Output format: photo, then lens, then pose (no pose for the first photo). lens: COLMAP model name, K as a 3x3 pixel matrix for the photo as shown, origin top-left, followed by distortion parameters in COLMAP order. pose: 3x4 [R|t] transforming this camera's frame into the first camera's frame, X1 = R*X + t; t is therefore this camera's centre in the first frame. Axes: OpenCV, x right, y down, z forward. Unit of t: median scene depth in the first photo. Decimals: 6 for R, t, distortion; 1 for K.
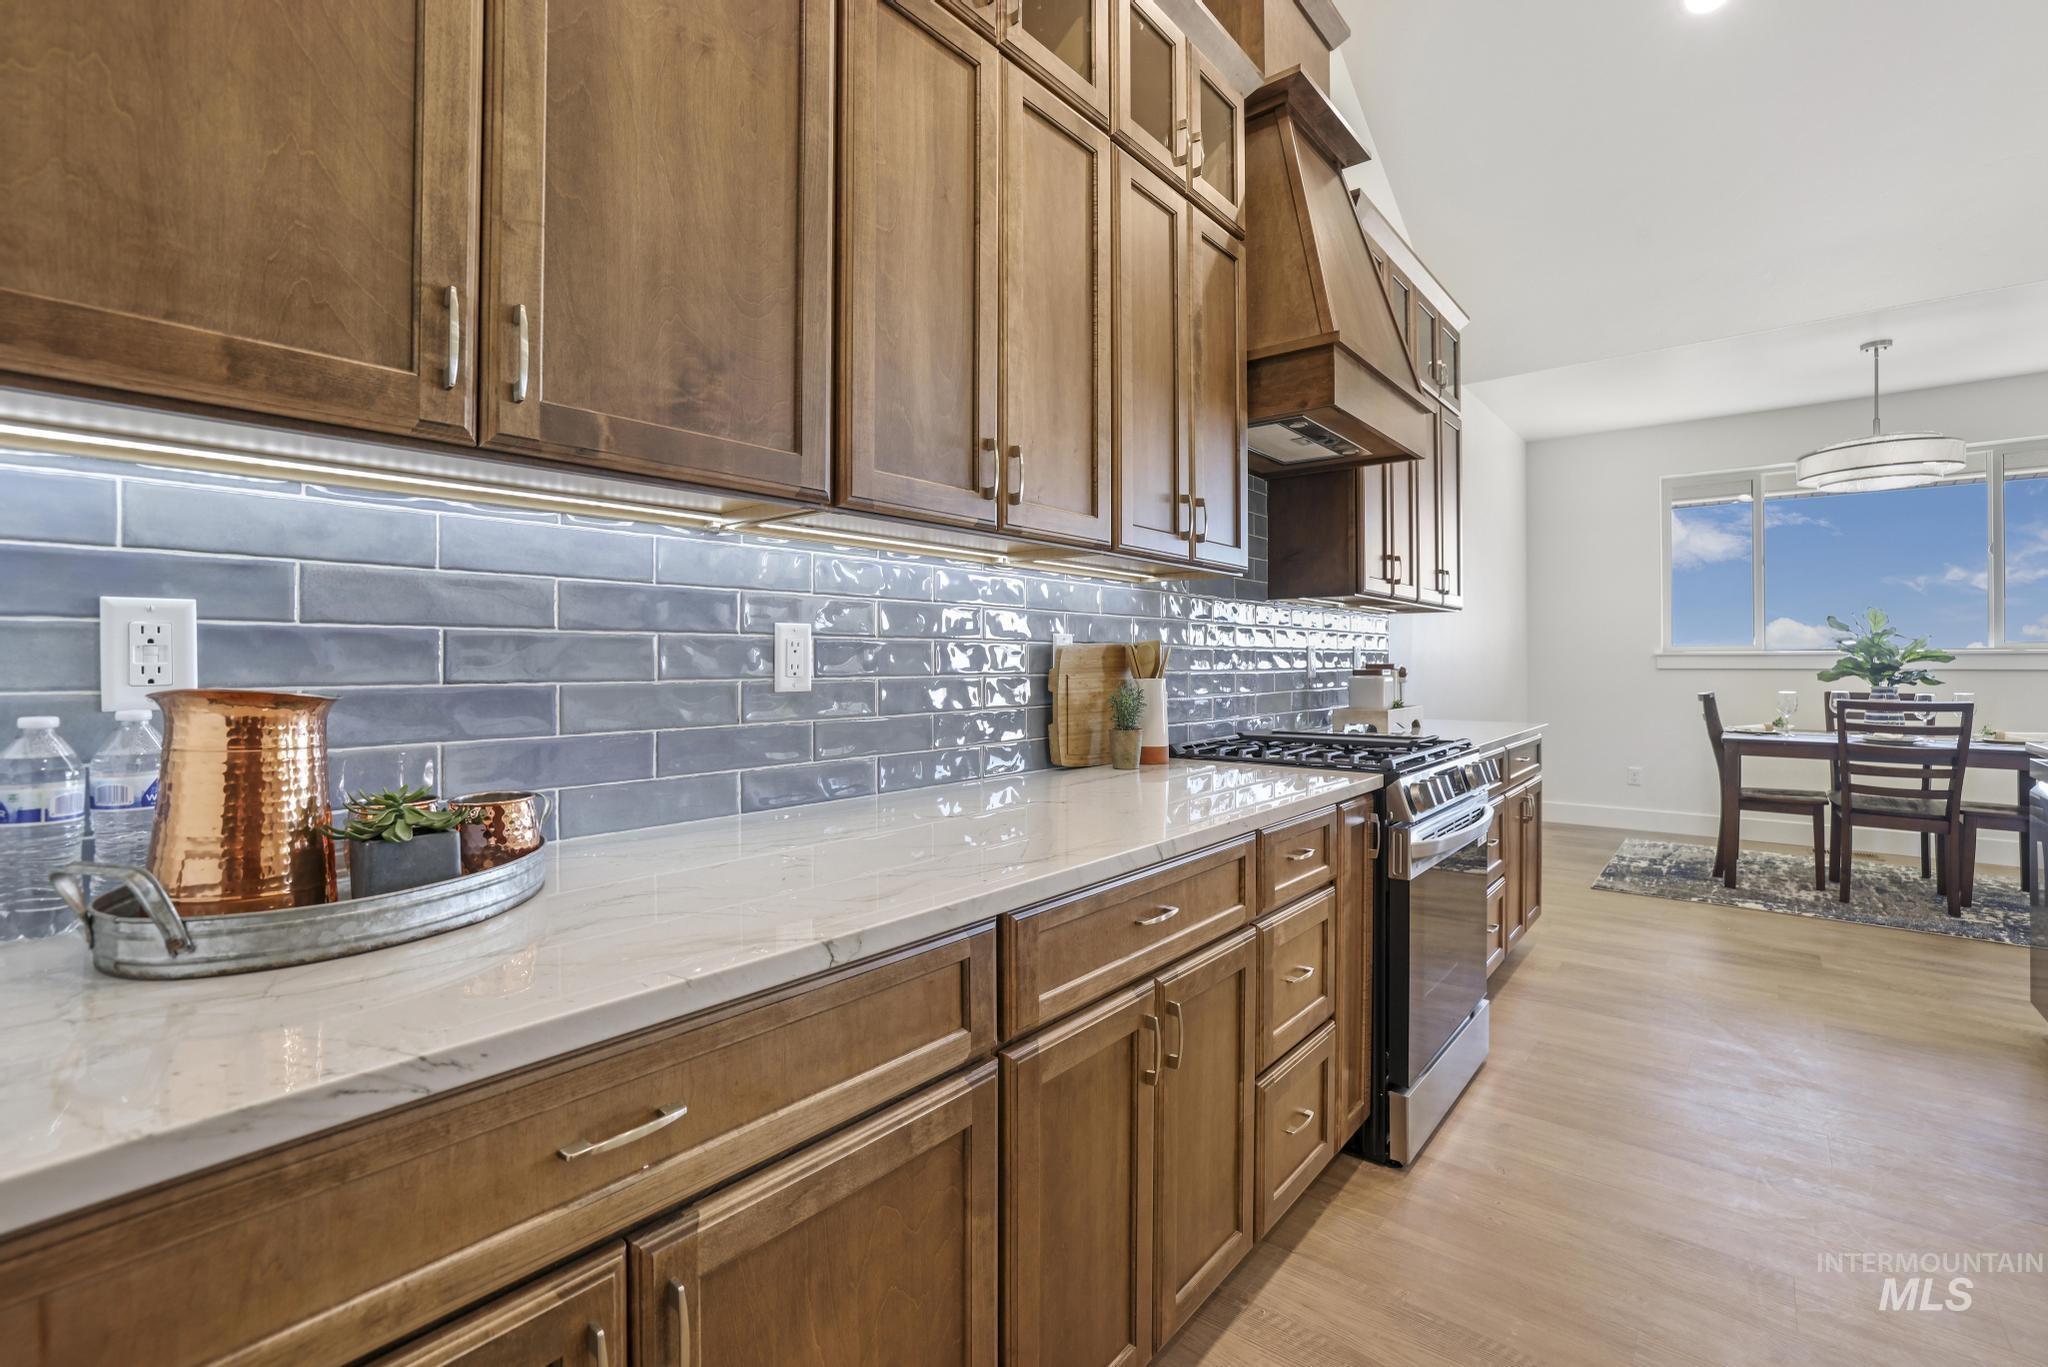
lens RADIAL K [[902.7, 0, 1007.1], [0, 902.7, 653.9], [0, 0, 1]] dist [-0.043484, 0.015387]
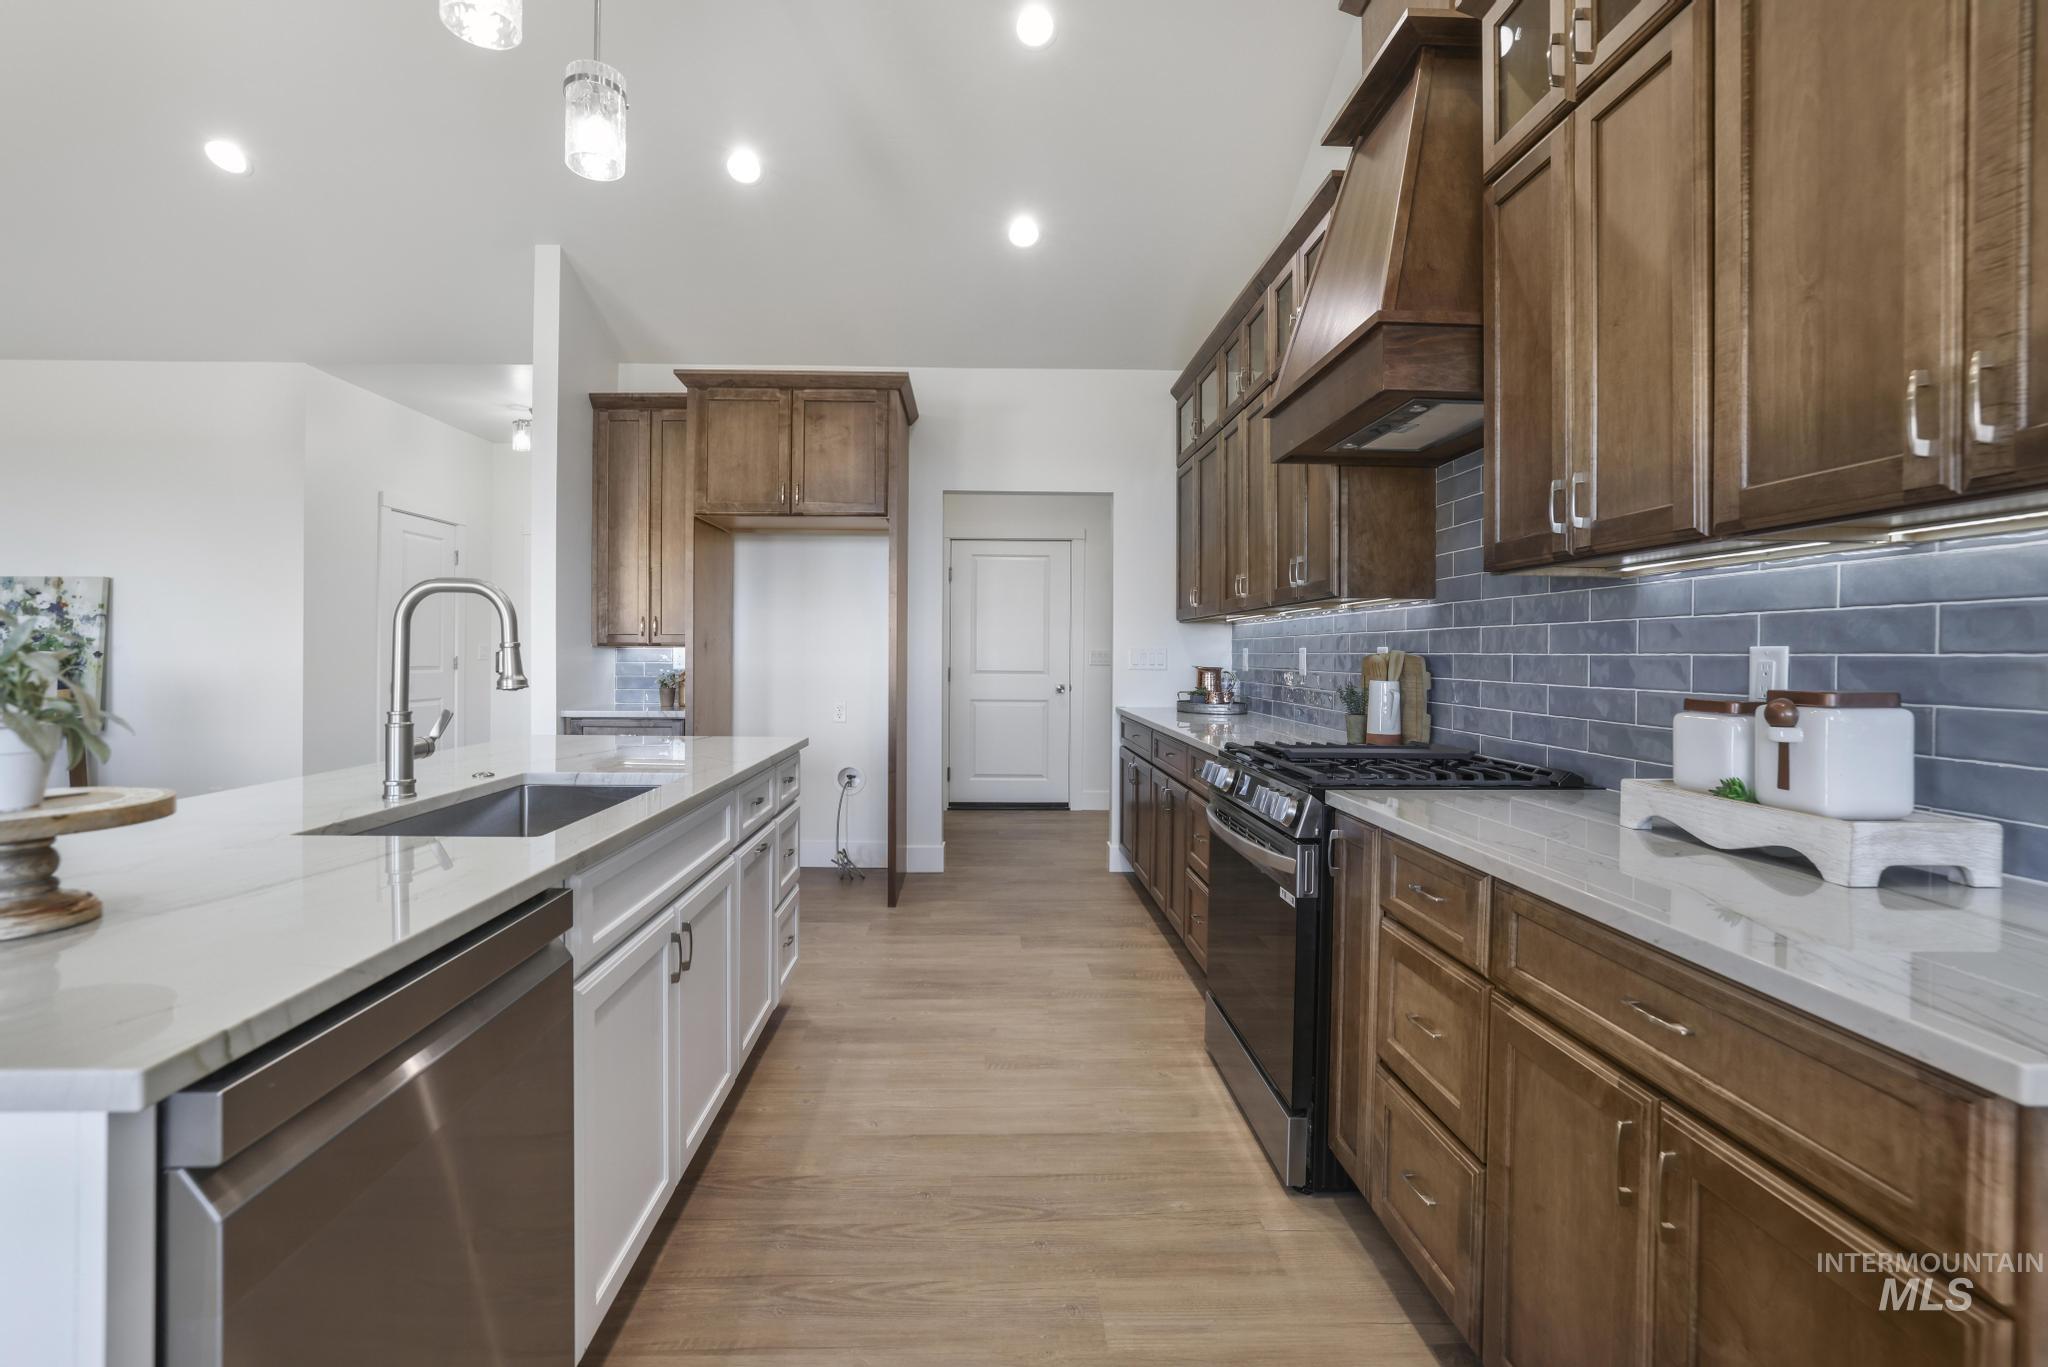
lens RADIAL K [[902.7, 0, 1001.3], [0, 902.7, 652.3], [0, 0, 1]] dist [-0.043484, 0.015387]
pose [[-0.746076, -0.005524, -0.665838, 0.746058], [-0.004299, 0.999985, -0.003479, -0.004263], [0.665847, 0.000267, -0.746088, 0.847196]]
